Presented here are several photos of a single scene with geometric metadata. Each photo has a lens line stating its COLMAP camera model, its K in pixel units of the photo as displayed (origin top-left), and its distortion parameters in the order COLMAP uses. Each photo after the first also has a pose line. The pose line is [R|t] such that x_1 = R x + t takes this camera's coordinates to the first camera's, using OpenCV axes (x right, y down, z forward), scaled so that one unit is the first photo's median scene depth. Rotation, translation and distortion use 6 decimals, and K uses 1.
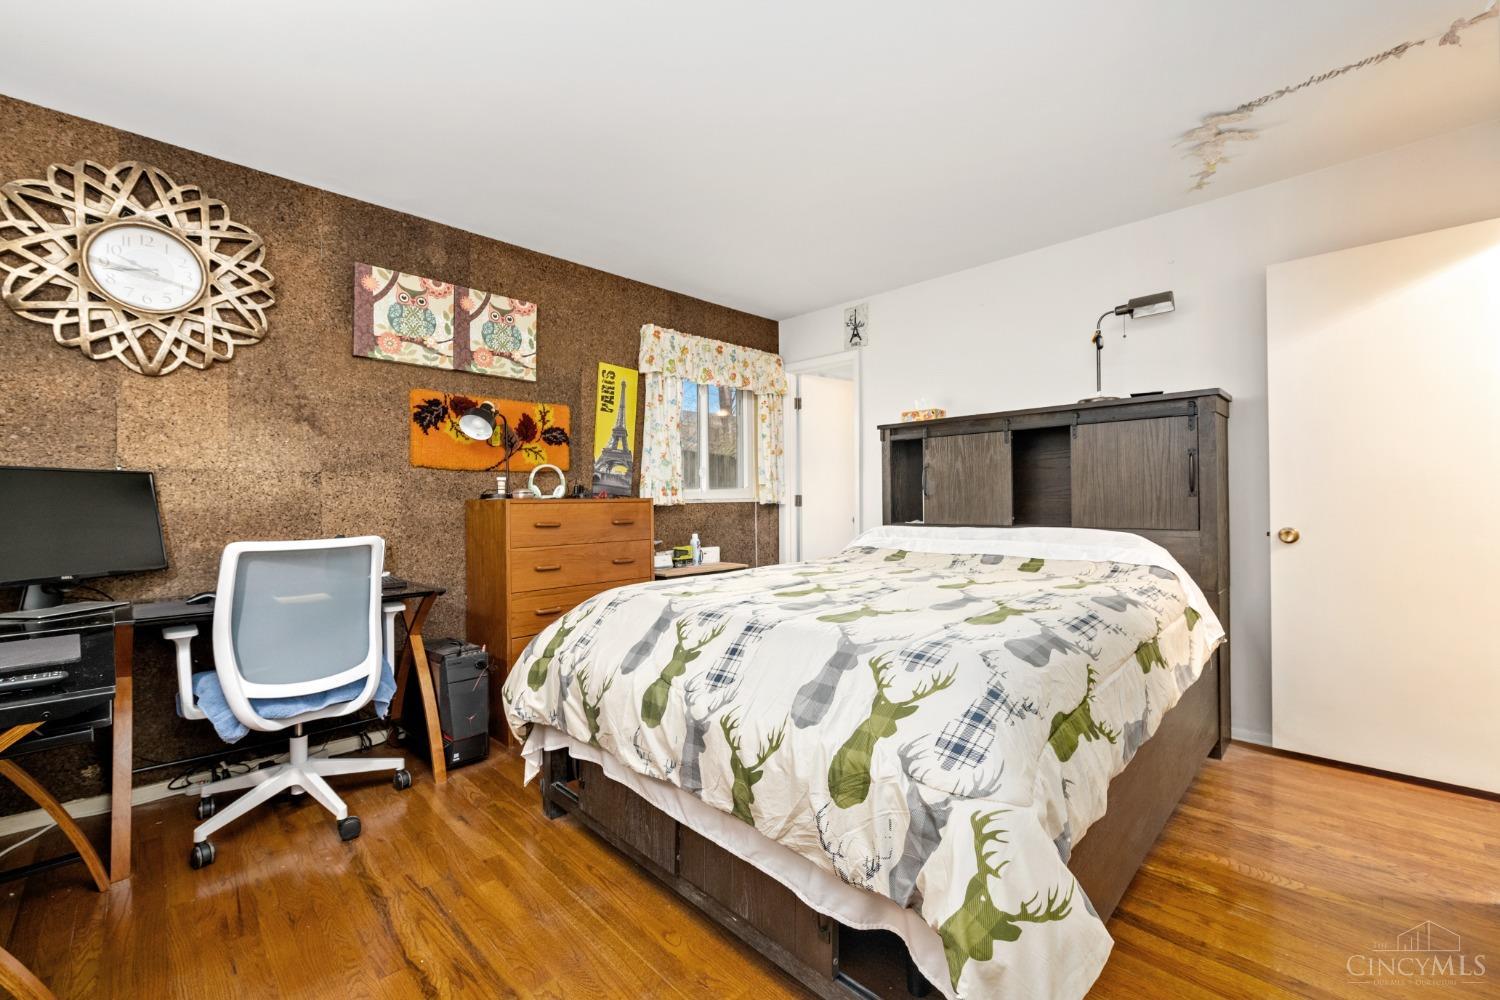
lens RADIAL K [[606.4, 0, 749.2], [0, 606.4, 489.6], [0, 0, 1]] dist [-0.010759, 0.000512]
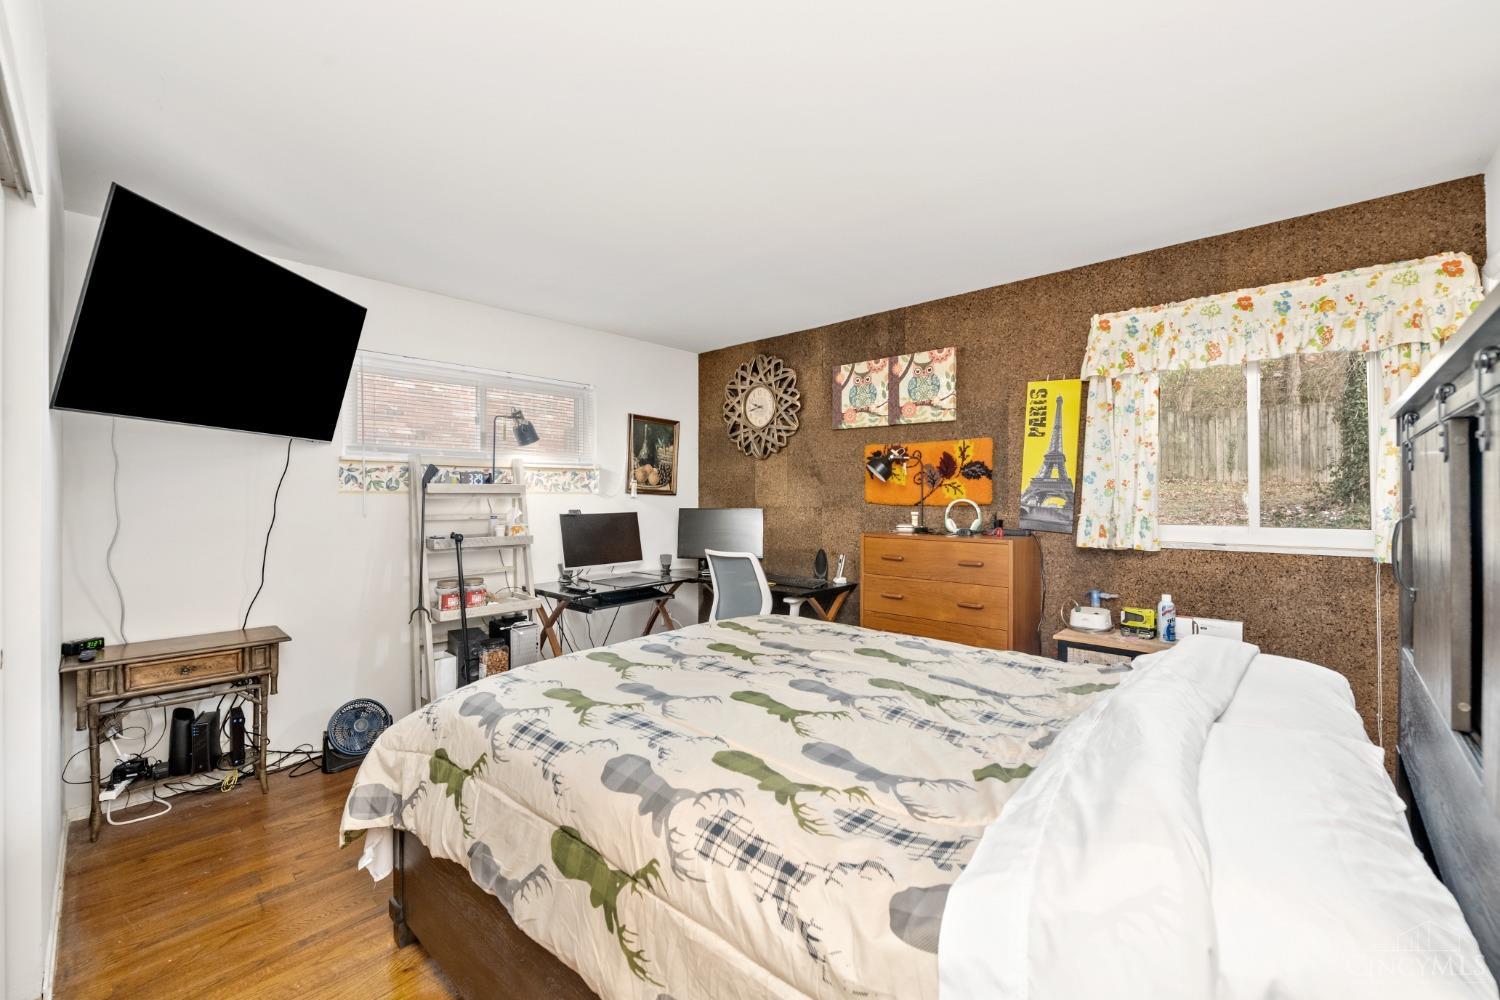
lens RADIAL K [[606.4, 0, 749.5], [0, 606.4, 497.6], [0, 0, 1]] dist [-0.010759, 0.000512]
pose [[0.036391, 0.006925, -0.999314, 0.682148], [0.008382, 0.999939, 0.007234, -0.053711], [0.999302, -0.008639, 0.036331, 0.596095]]
